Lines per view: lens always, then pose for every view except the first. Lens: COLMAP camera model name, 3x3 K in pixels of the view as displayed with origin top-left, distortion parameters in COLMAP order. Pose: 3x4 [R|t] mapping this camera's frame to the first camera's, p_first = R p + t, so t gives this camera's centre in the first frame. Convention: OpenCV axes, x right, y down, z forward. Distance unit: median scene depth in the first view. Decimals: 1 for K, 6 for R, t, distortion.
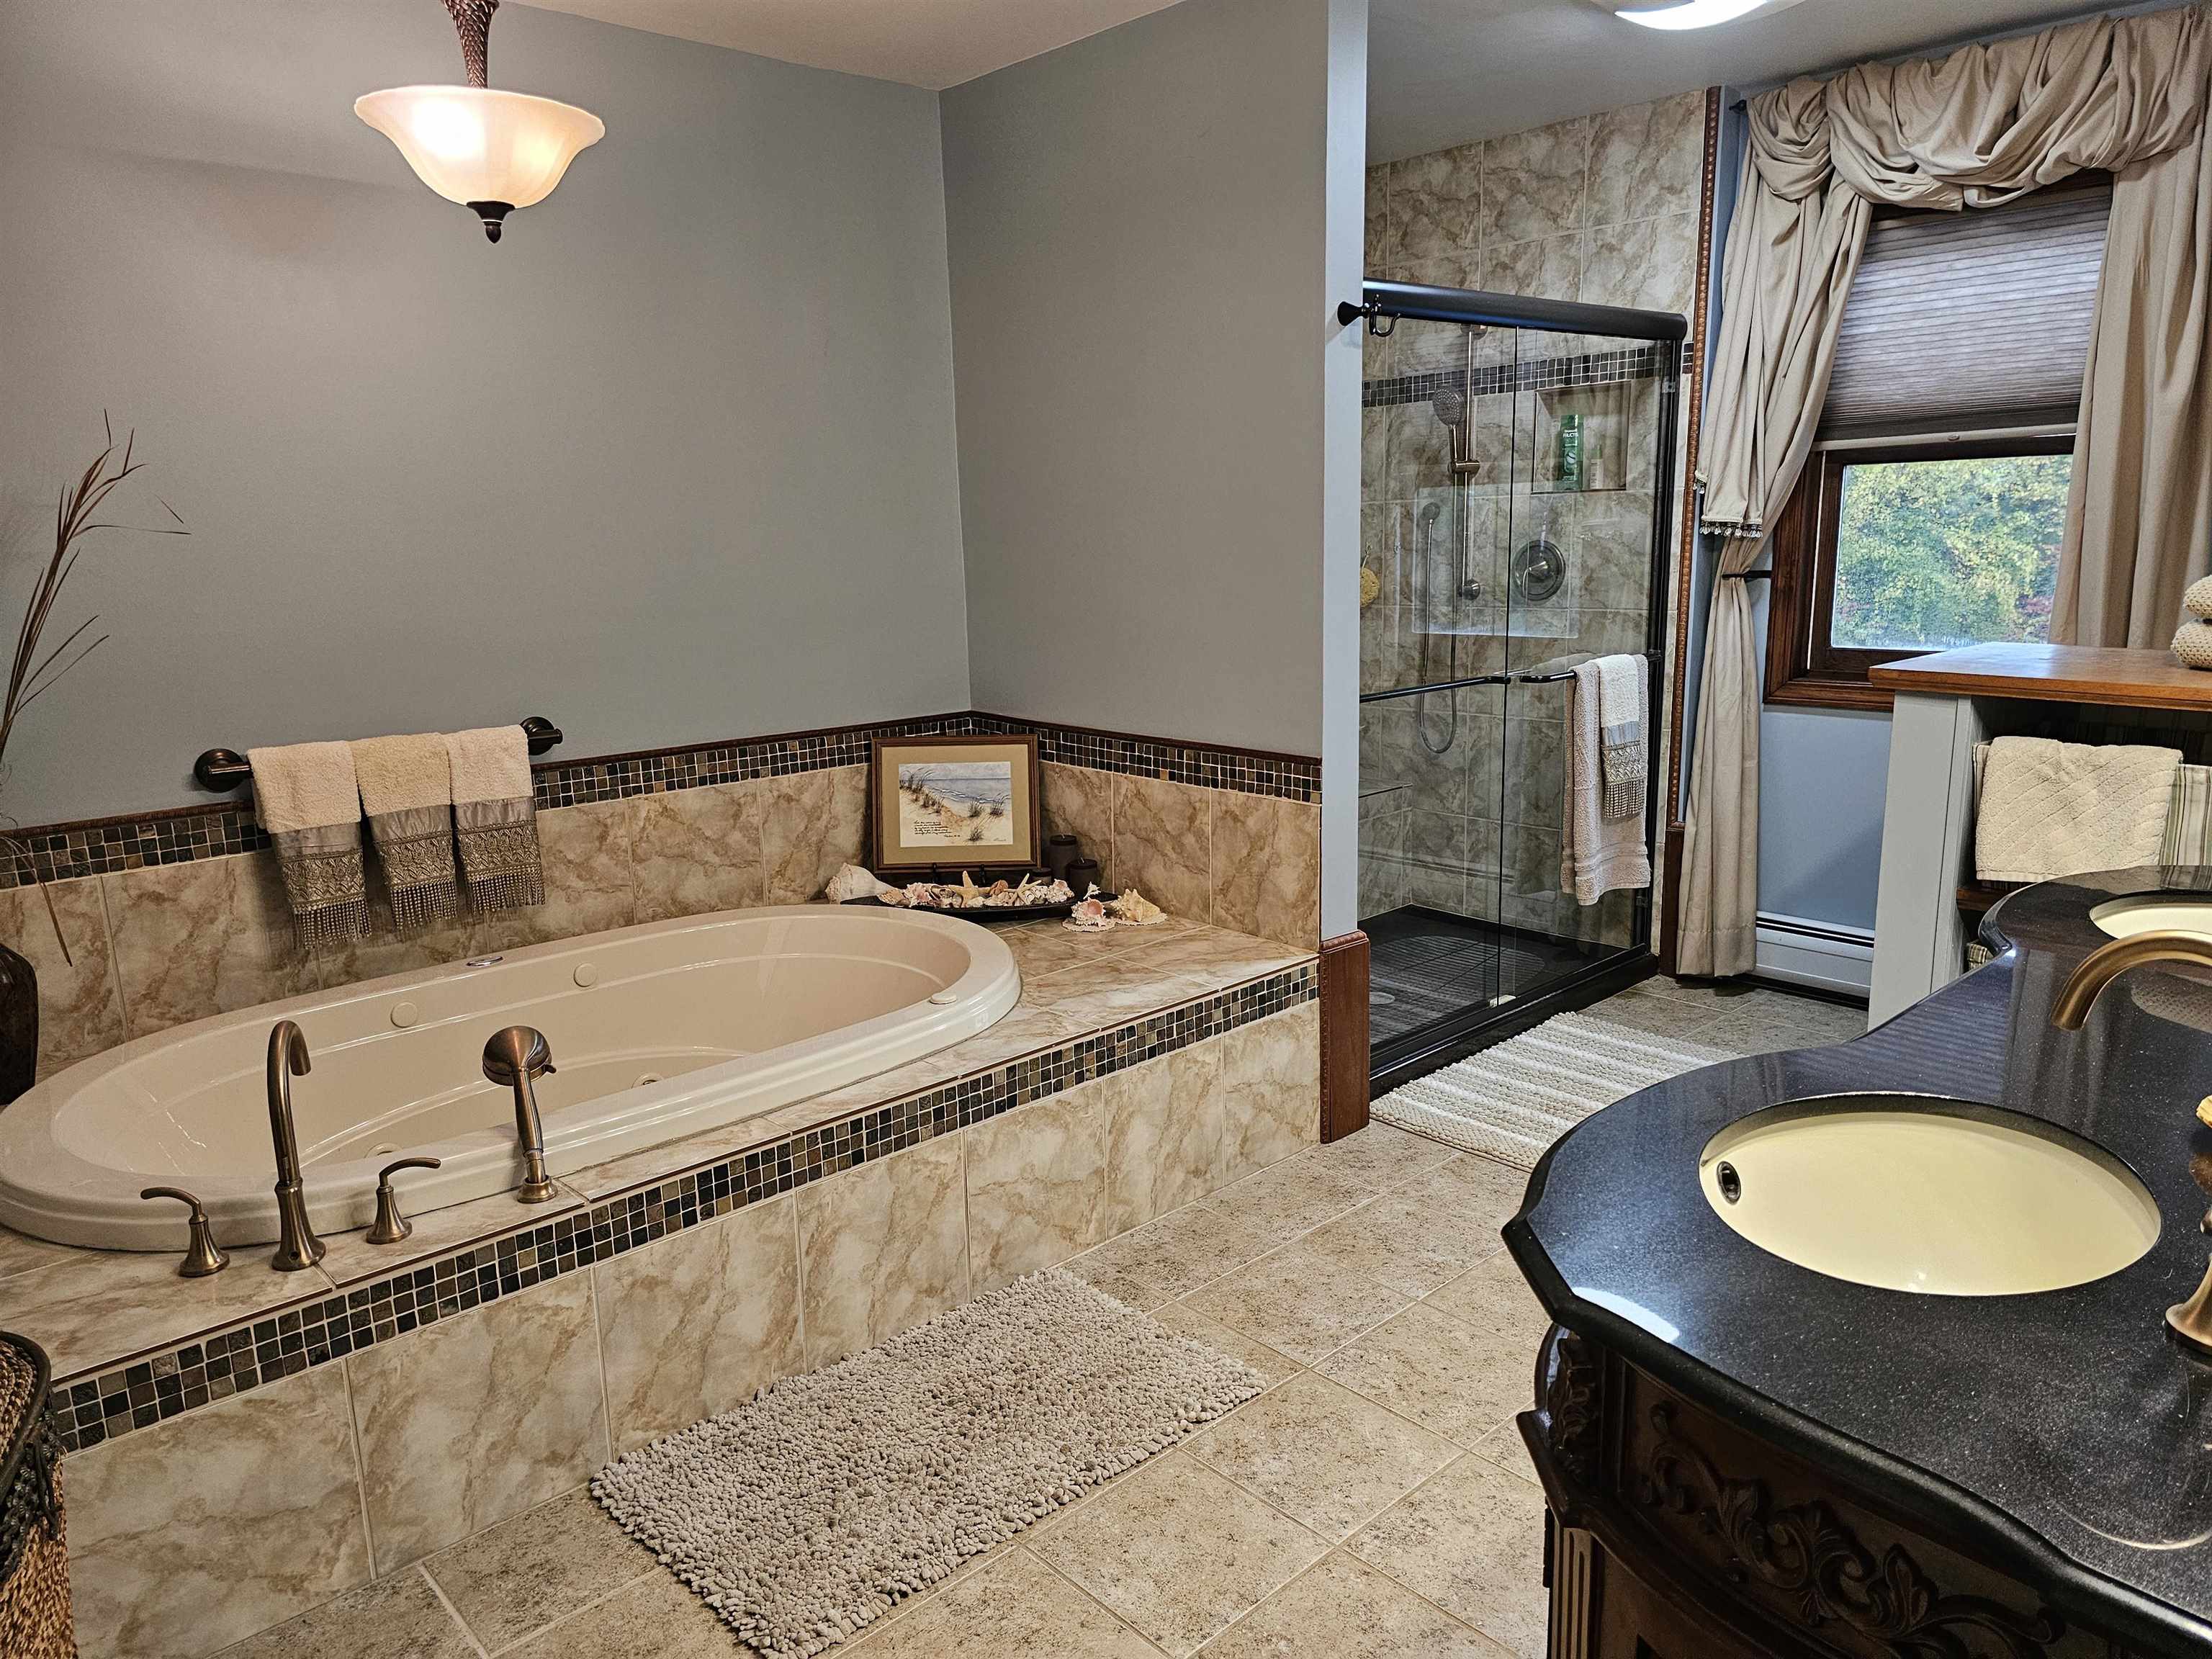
lens RADIAL K [[1492.2, 0, 1043.5], [0, 1492.2, 839.4], [0, 0, 1]] dist [0.039031, -0.031775]
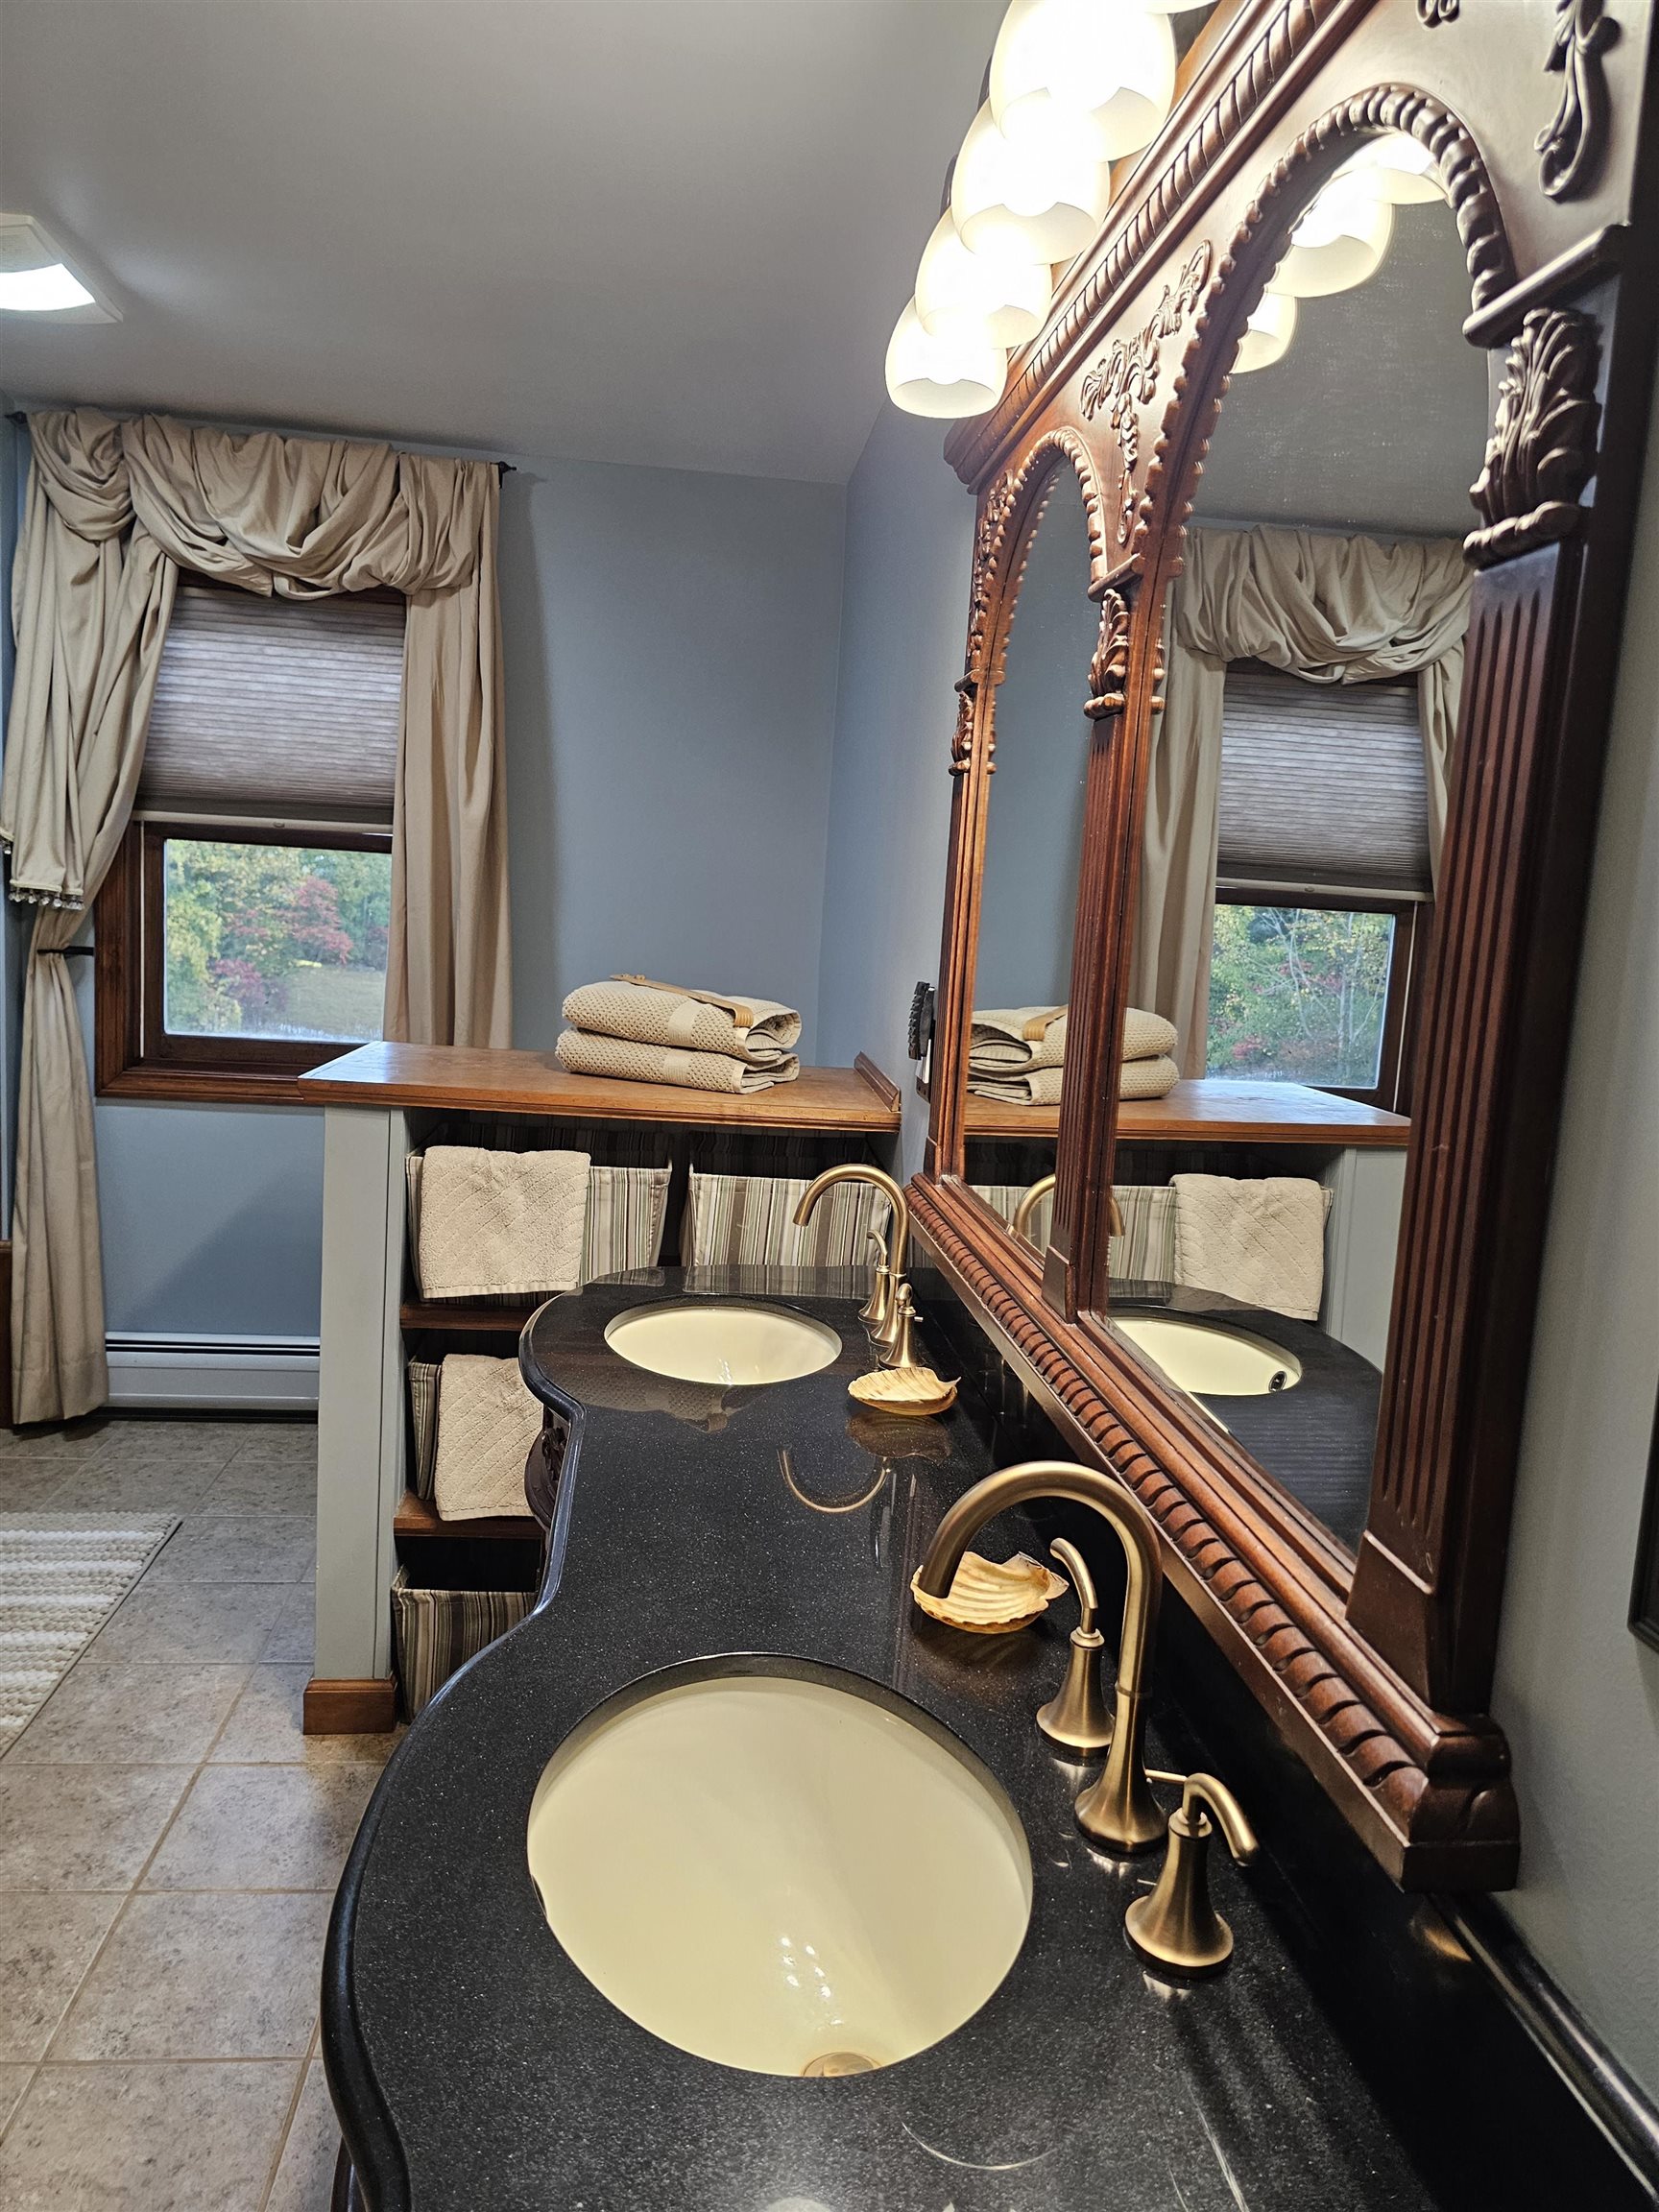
lens RADIAL K [[1502.4, 0, 823.5], [0, 1502.4, 1080.1], [0, 0, 1]] dist [0.079531, -0.098730]
pose [[0.563656, -0.035535, 0.825245, -0.015458], [0.094196, 0.995322, -0.021479, -0.042086], [-0.820621, 0.089841, 0.564366, 0.152006]]
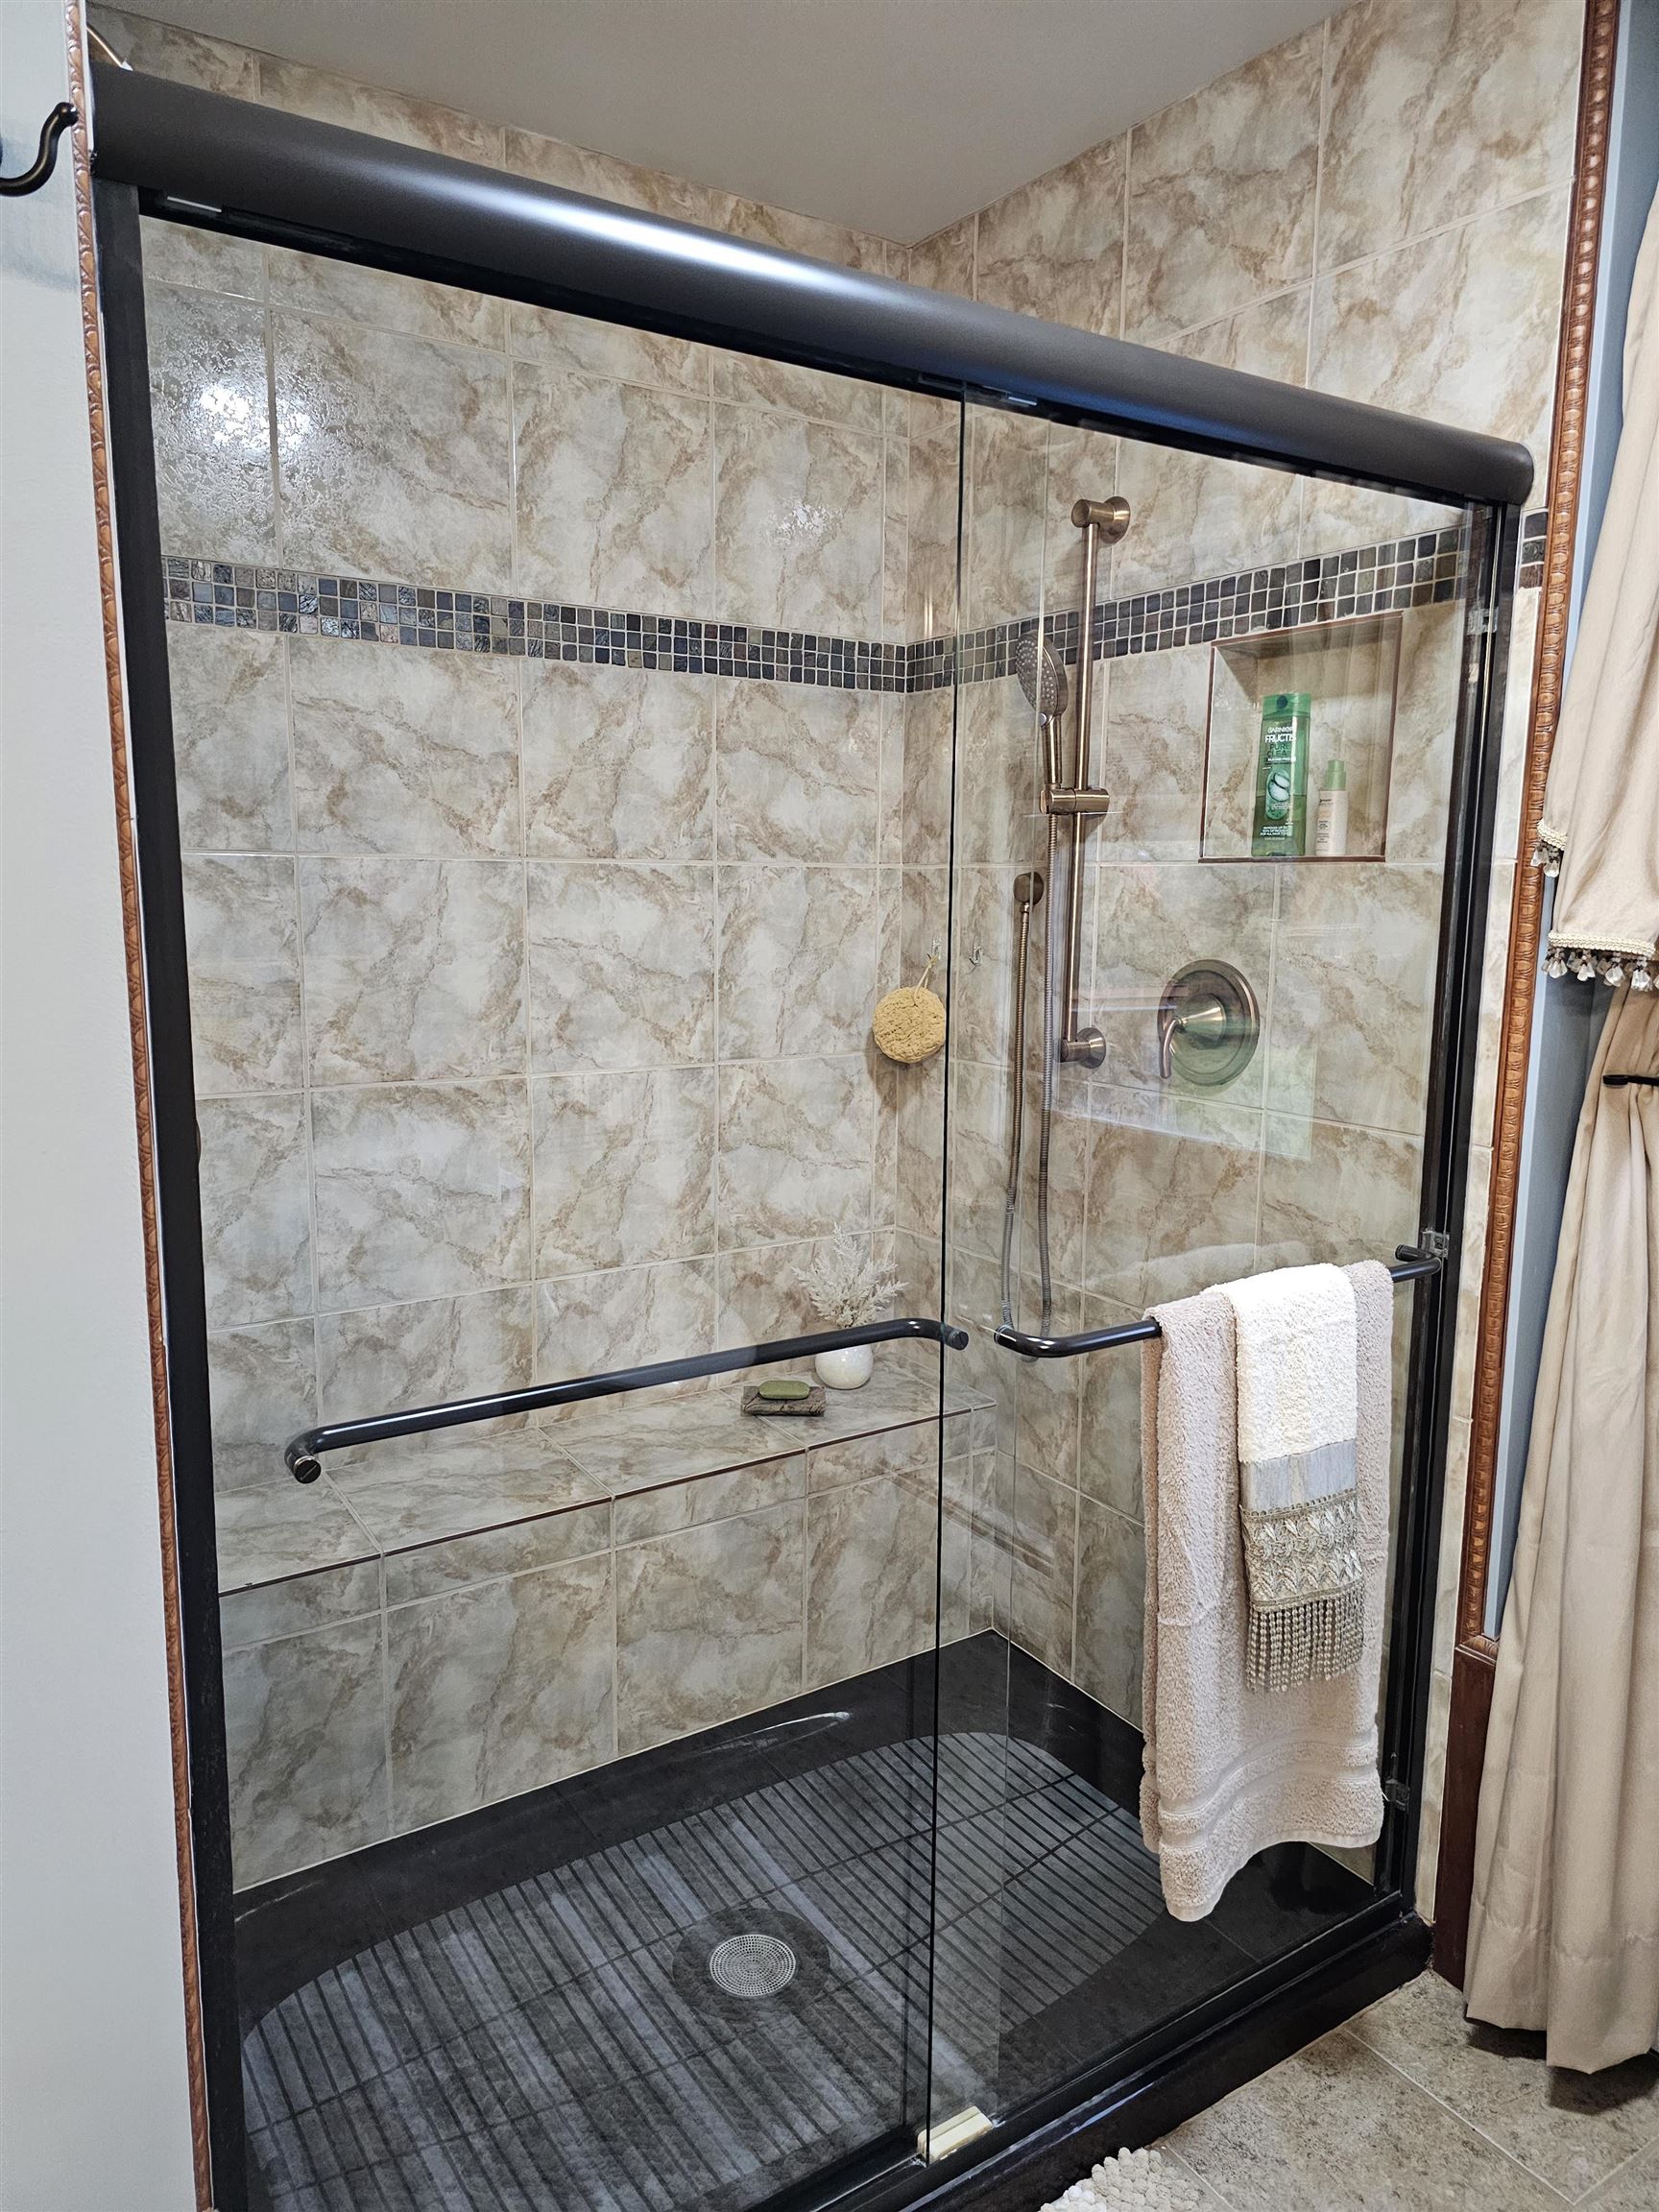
lens RADIAL K [[1492.2, 0, 780.7], [0, 1492.2, 1104.4], [0, 0, 1]] dist [0.039031, -0.031775]
pose [[0.988129, 0.065064, -0.139167, 0.294570], [-0.072858, 0.996004, -0.051653, -0.133780], [0.135250, 0.061179, 0.988921, 0.579055]]
